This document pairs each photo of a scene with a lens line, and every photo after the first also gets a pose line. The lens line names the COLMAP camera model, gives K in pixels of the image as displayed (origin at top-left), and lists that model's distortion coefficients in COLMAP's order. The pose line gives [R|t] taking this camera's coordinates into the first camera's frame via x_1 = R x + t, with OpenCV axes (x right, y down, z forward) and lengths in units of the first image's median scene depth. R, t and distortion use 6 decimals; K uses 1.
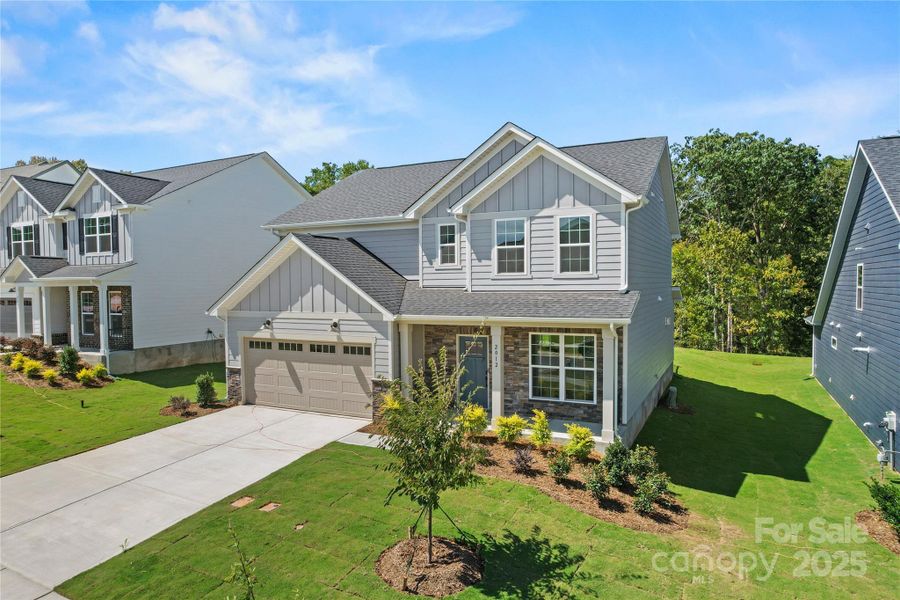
lens RADIAL K [[571.7, 0, 450.0], [0, 571.7, 300.0], [0, 0, 1]] dist [-0.066815, 0.060974]
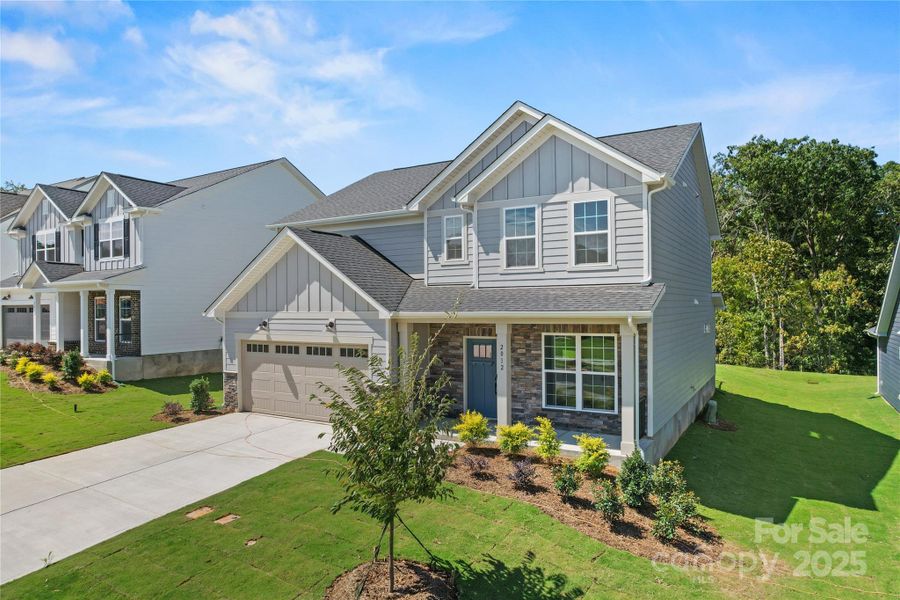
lens RADIAL K [[571.7, 0, 450.0], [0, 571.7, 300.0], [0, 0, 1]] dist [-0.066815, 0.060974]
pose [[0.997142, -0.000083, -0.075552, 0.061191], [-0.002898, 0.999221, -0.039349, 0.039871], [0.075496, 0.039455, 0.996365, 0.094162]]
